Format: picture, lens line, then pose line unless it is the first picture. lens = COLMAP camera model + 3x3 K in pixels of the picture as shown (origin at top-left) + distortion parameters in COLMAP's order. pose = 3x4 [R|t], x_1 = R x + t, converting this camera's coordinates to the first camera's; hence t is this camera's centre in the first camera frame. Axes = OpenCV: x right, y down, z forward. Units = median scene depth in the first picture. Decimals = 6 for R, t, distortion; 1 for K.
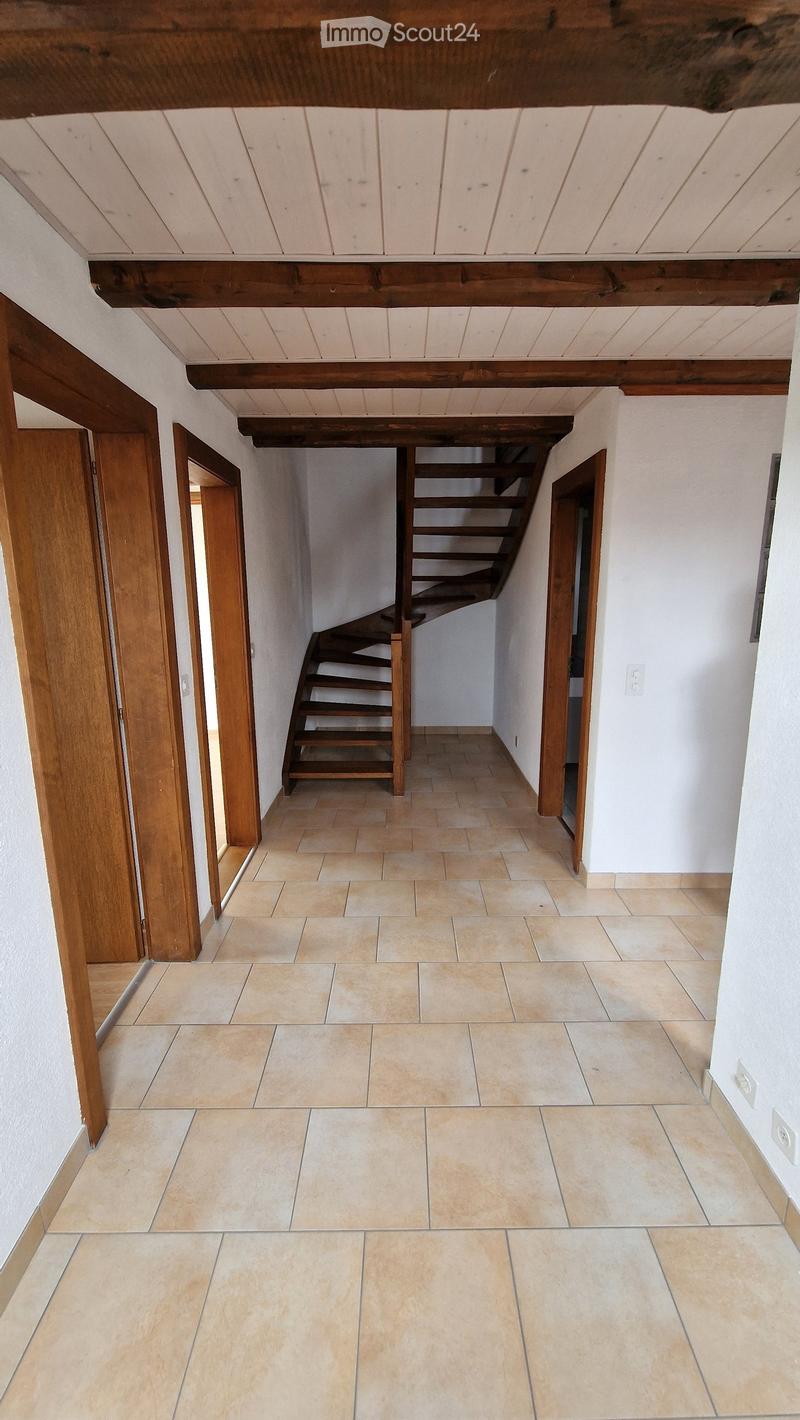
lens RADIAL K [[581.3, 0, 408.4], [0, 581.3, 705.1], [0, 0, 1]] dist [0.000094, -0.001394]
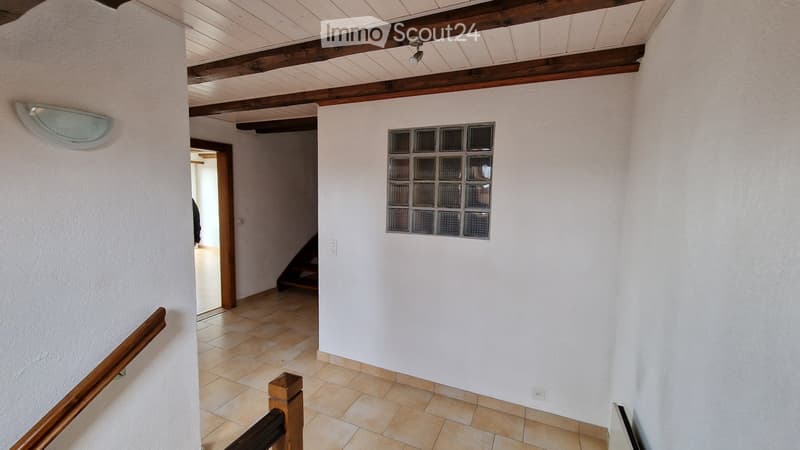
lens RADIAL K [[327.5, 0, 404.0], [0, 327.5, 225.1], [0, 0, 1]] dist [0.000094, -0.001394]
pose [[0.912704, 0.062948, -0.403744, 0.918780], [-0.099866, 0.992463, -0.071023, -0.060385], [0.396230, 0.105144, 0.912111, 0.103251]]
